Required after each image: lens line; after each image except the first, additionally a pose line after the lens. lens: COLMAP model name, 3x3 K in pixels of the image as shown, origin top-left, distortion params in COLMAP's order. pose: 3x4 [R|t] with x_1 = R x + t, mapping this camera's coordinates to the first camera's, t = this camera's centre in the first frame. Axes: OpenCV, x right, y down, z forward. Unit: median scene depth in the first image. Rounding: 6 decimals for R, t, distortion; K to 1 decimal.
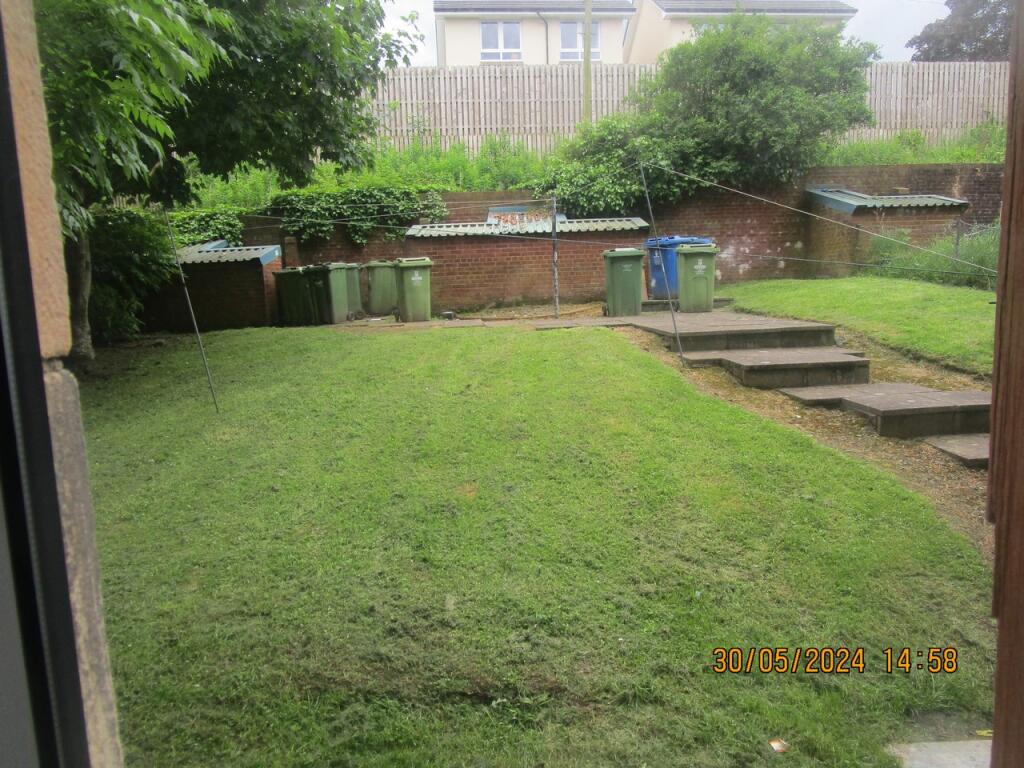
lens RADIAL K [[741.1, 0, 514.3], [0, 741.1, 377.6], [0, 0, 1]] dist [-0.009033, -0.002223]
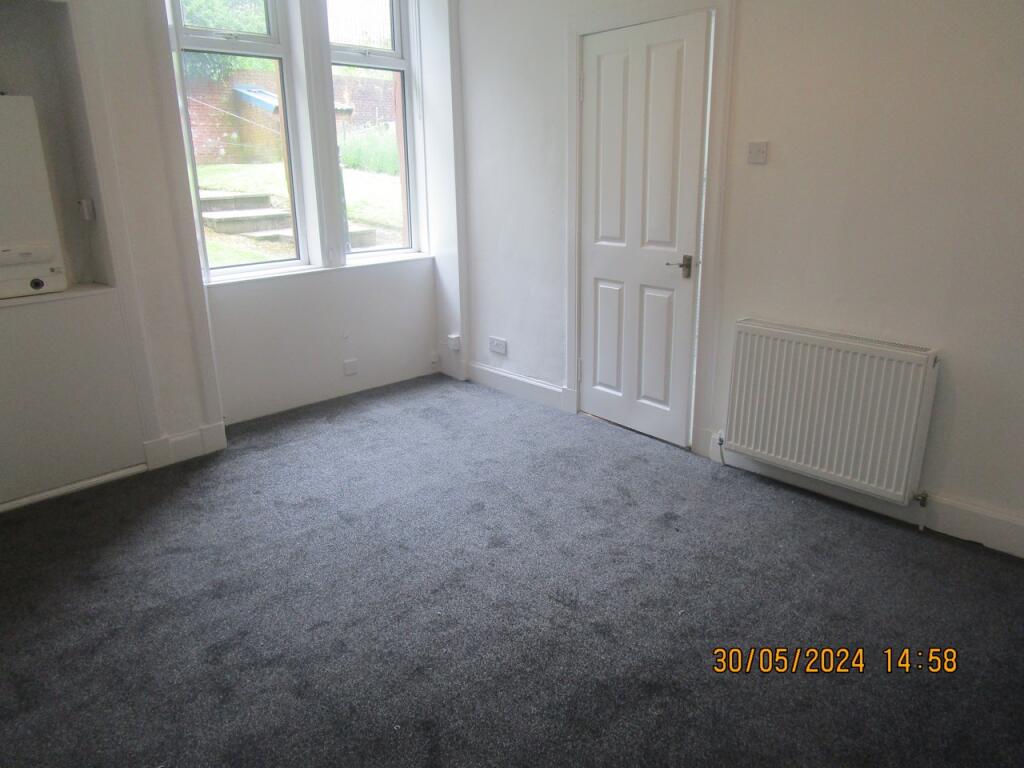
lens RADIAL K [[741.1, 0, 514.3], [0, 741.1, 377.6], [0, 0, 1]] dist [-0.009033, -0.002223]
pose [[0.754751, -0.170113, 0.633571, -0.113435], [0.079145, 0.982351, 0.169477, 0.045294], [-0.651219, -0.077769, 0.754894, -0.265559]]
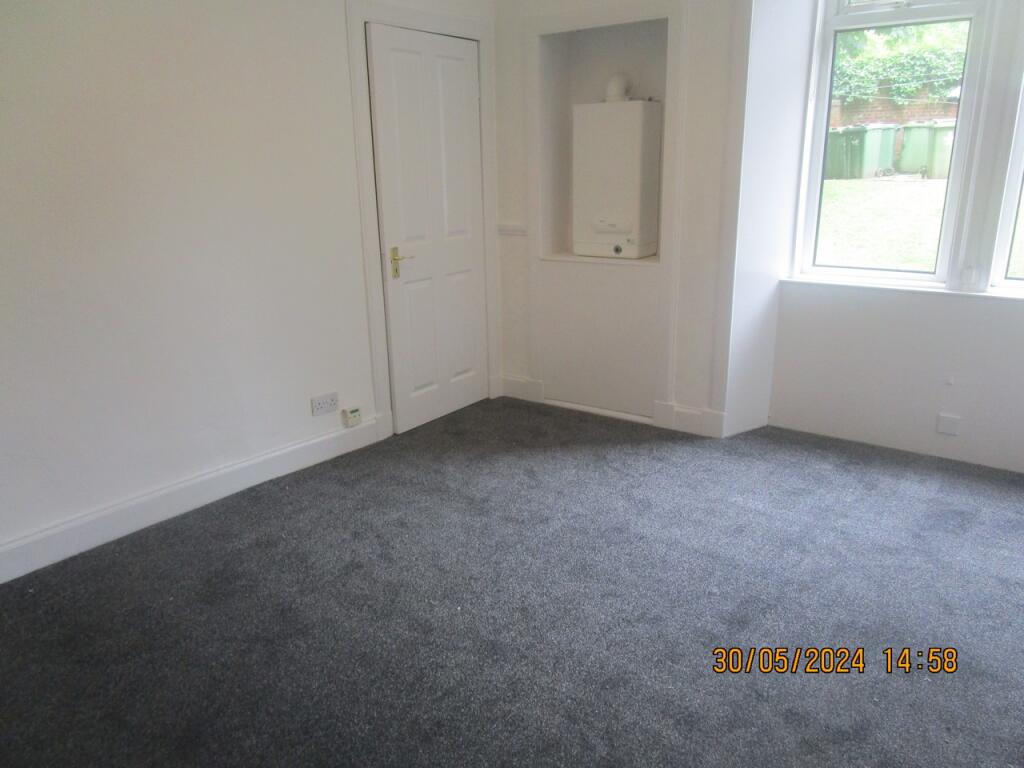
lens RADIAL K [[741.1, 0, 514.3], [0, 741.1, 377.6], [0, 0, 1]] dist [-0.009033, -0.002223]
pose [[0.782580, 0.193980, -0.591557, 0.069211], [-0.085882, 0.974770, 0.206027, 0.036589], [0.616598, -0.110429, 0.779495, -0.251919]]
